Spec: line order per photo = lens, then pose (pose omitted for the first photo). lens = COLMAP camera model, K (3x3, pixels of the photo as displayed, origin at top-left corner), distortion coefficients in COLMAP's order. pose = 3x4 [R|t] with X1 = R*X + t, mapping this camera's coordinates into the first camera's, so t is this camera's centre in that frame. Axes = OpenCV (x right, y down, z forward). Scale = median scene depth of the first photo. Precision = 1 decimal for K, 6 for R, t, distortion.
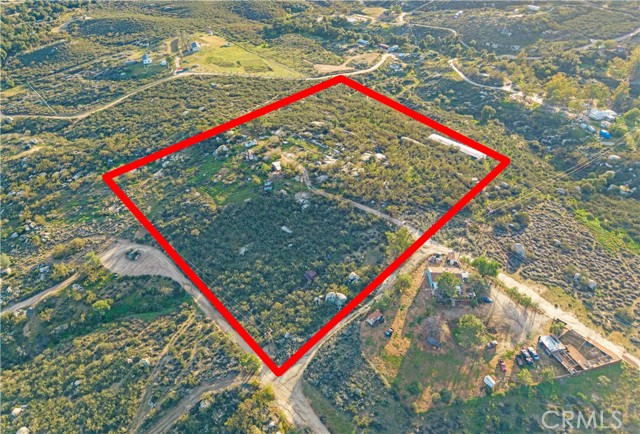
lens RADIAL K [[495.6, 0, 274.3], [0, 495.6, 157.2], [0, 0, 1]] dist [0.013998, -0.009296]
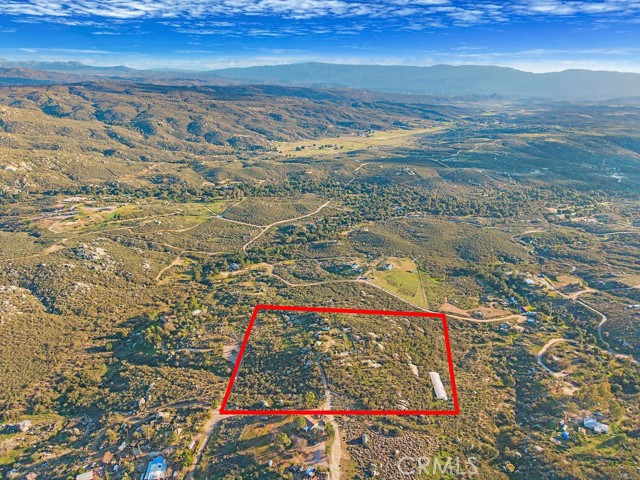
lens RADIAL K [[428.8, 0, 322.0], [0, 428.8, 240.1], [0, 0, 1]] dist [0.028194, -0.033925]
pose [[0.733862, 0.247692, -0.632531, 0.900105], [-0.366481, 0.928381, -0.061648, -0.240026], [0.571960, 0.277052, 0.772078, -0.336733]]
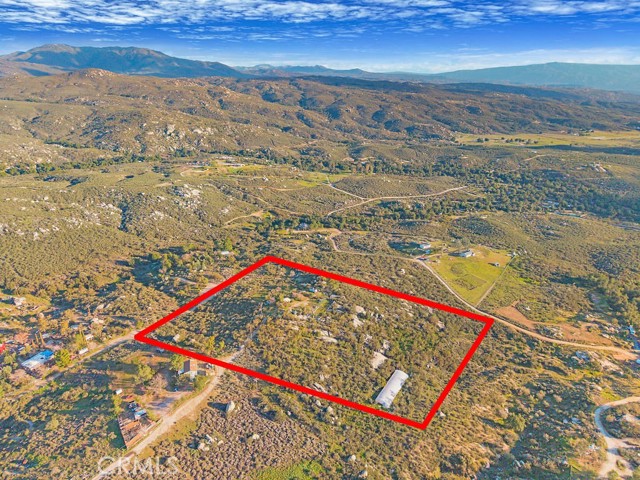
lens RADIAL K [[428.8, 0, 322.0], [0, 428.8, 240.1], [0, 0, 1]] dist [0.028194, -0.033925]
pose [[0.325103, 0.335039, -0.884340, 1.119680], [-0.506194, 0.851545, 0.136526, -0.369513], [0.798796, 0.403262, 0.446435, 0.388264]]
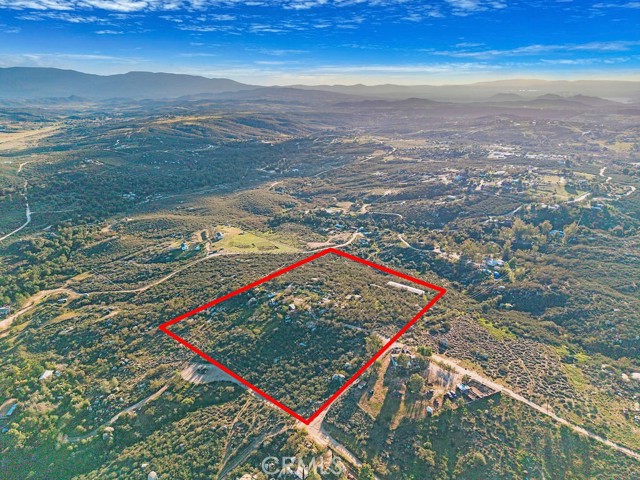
lens RADIAL K [[428.8, 0, 322.0], [0, 428.8, 240.1], [0, 0, 1]] dist [0.028194, -0.033925]
pose [[0.989408, -0.058445, 0.132878, -0.063177], [0.084043, 0.976983, -0.196064, 0.079189], [-0.118361, 0.205155, 0.971546, -0.320059]]
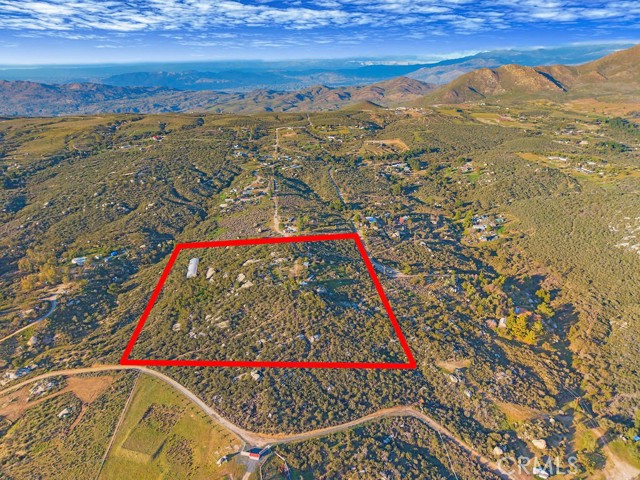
lens RADIAL K [[428.8, 0, 322.0], [0, 428.8, 240.1], [0, 0, 1]] dist [0.028194, -0.033925]
pose [[-0.860786, -0.194516, 0.470331, -0.726869], [0.266459, 0.615104, 0.742056, -1.131880], [-0.433644, 0.764075, -0.477643, 1.575706]]
